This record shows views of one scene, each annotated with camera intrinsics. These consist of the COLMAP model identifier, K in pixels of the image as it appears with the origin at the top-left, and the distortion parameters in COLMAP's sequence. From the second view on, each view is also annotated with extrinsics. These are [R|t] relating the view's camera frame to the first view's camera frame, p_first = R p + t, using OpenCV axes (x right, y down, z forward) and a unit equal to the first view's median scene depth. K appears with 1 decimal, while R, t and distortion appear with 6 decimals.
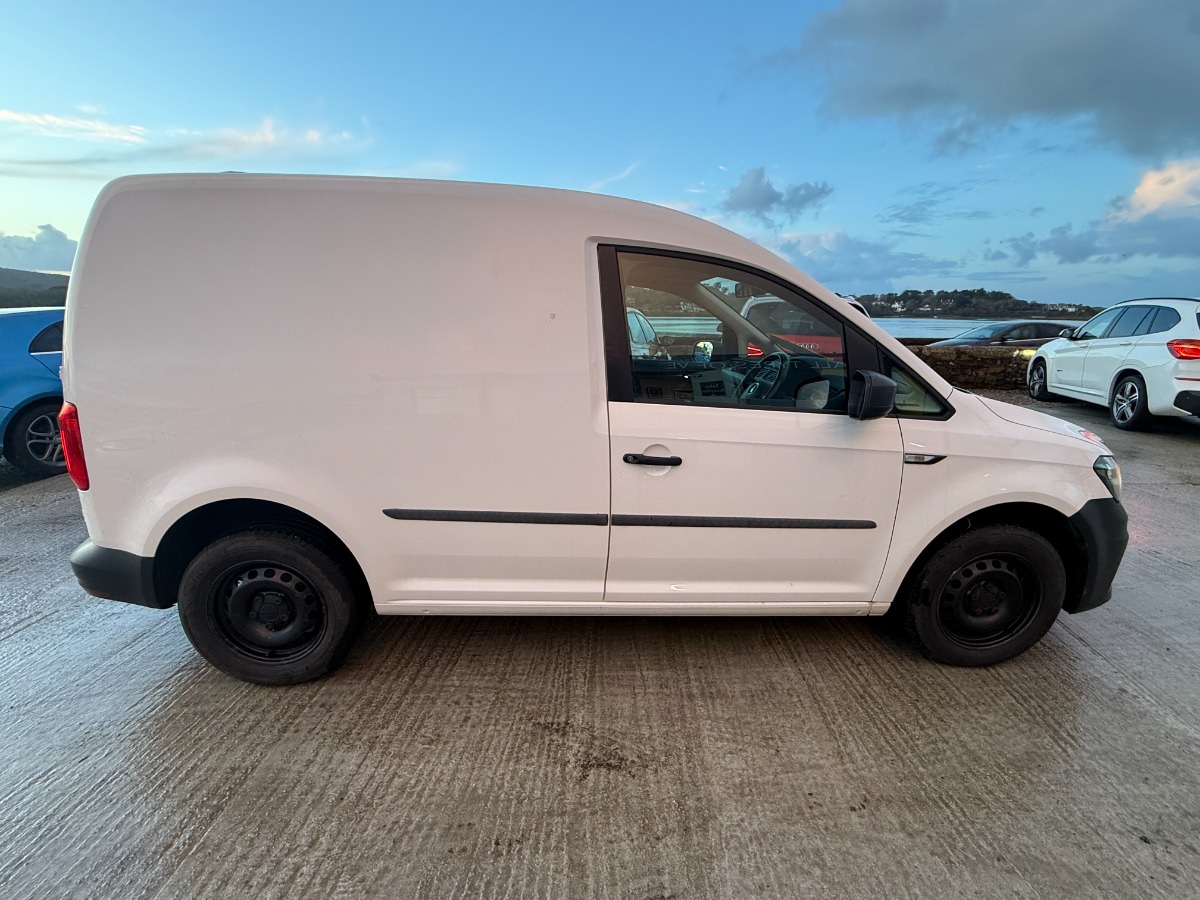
lens RADIAL K [[548.2, 0, 596.8], [0, 548.2, 458.7], [0, 0, 1]] dist [-0.000997, 0.001032]
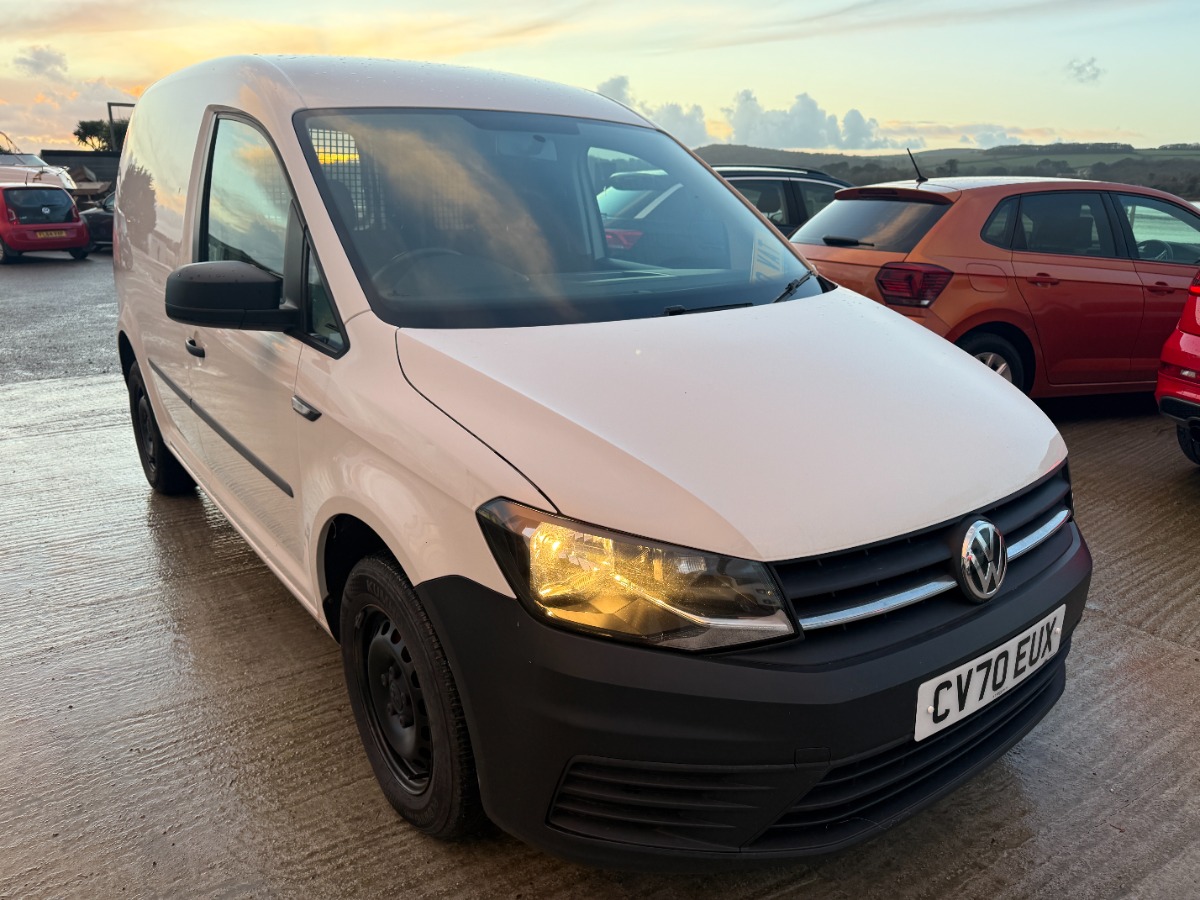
lens RADIAL K [[869.6, 0, 600.0], [0, 869.6, 450.0], [0, 0, 1]] dist [-0.001810, -0.001596]
pose [[0.547135, 0.233543, -0.803804, 1.615976], [-0.215470, 0.967223, 0.134358, -0.166081], [0.808836, 0.099684, 0.579523, 0.678726]]
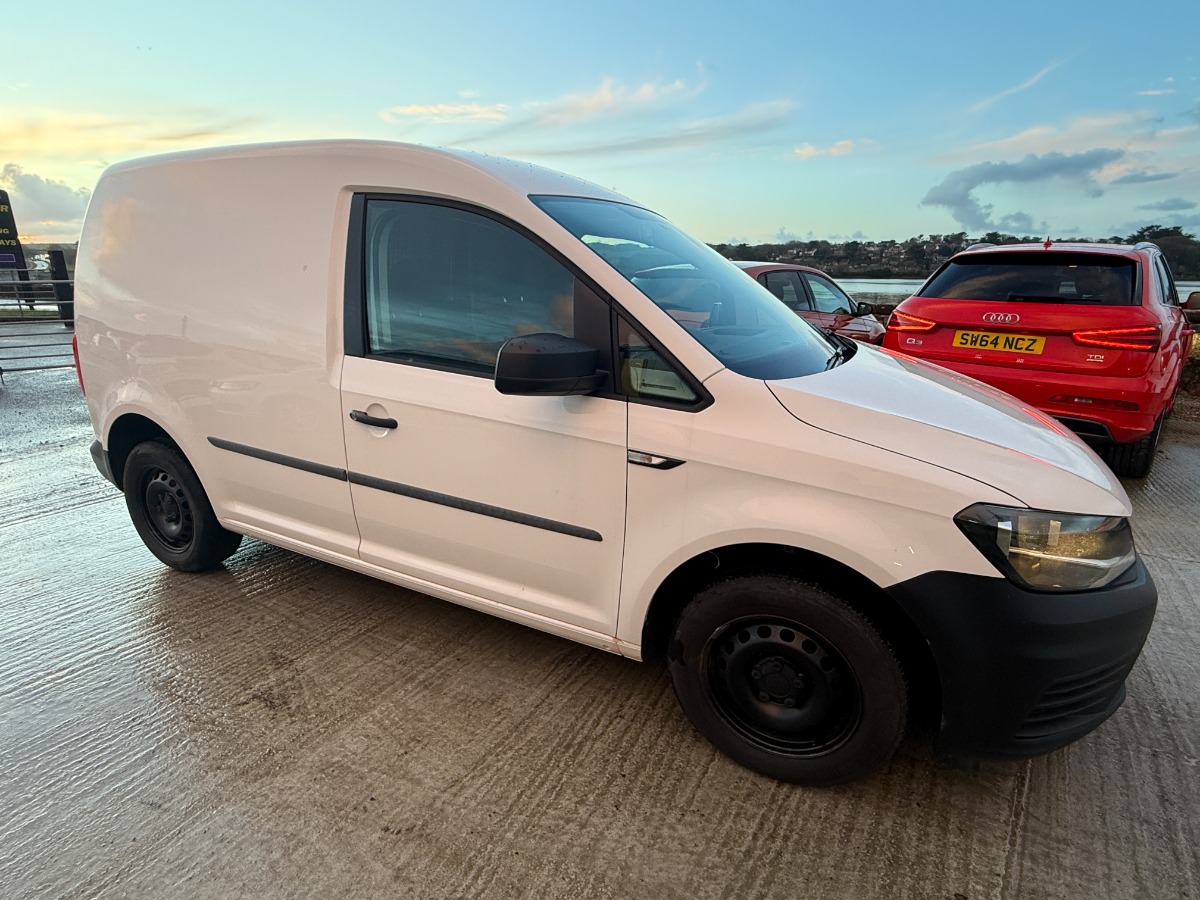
lens RADIAL K [[622.8, 0, 595.2], [0, 622.8, 463.3], [0, 0, 1]] dist [0.001945, -0.000928]
pose [[0.867384, 0.142497, -0.476802, 0.918762], [-0.127470, 0.989781, 0.063916, -0.039052], [0.481038, 0.005339, 0.876684, 0.224655]]
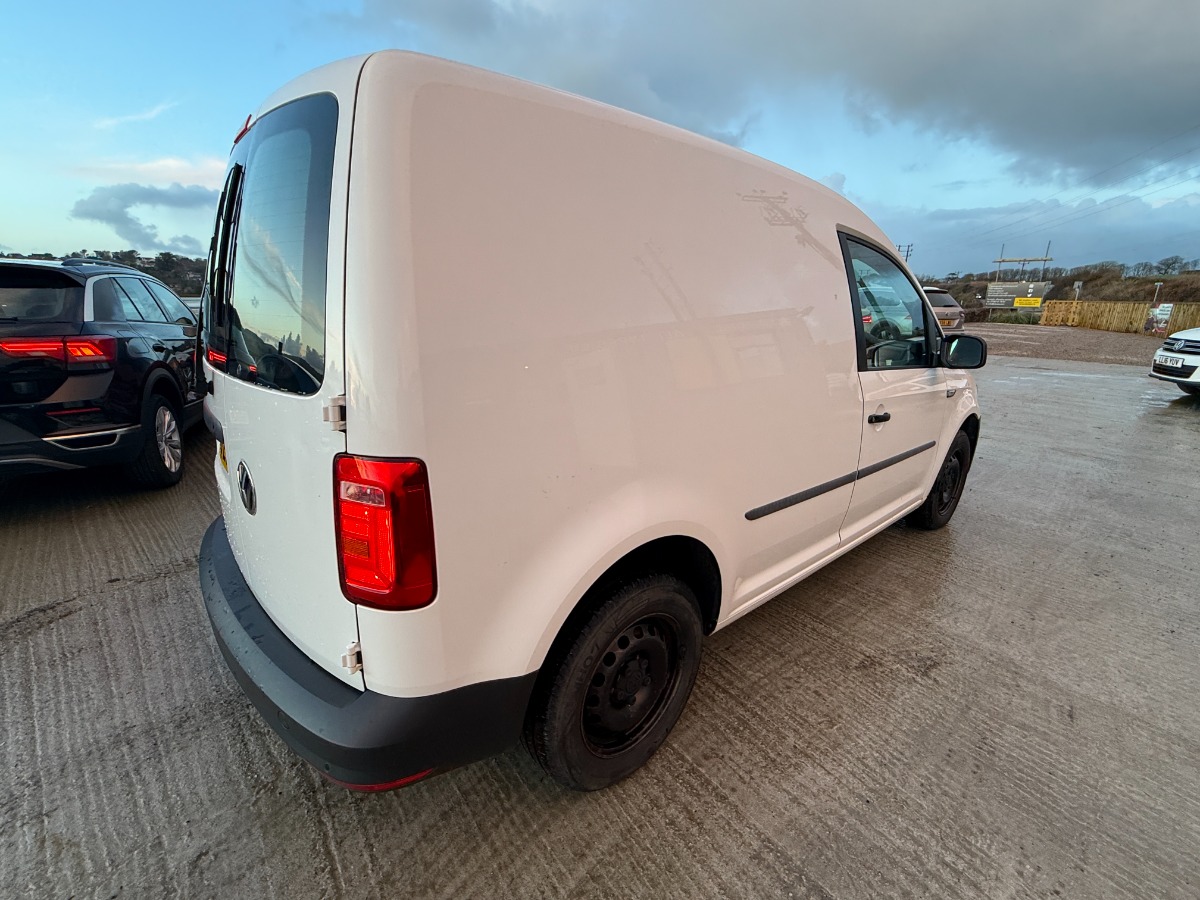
lens RADIAL K [[548.2, 0, 596.8], [0, 548.2, 458.7], [0, 0, 1]] dist [-0.000997, 0.001032]
pose [[0.775158, -0.183541, 0.604519, -1.059370], [0.163333, 0.982559, 0.088882, -0.111286], [-0.610289, 0.029841, 0.791616, 0.411610]]
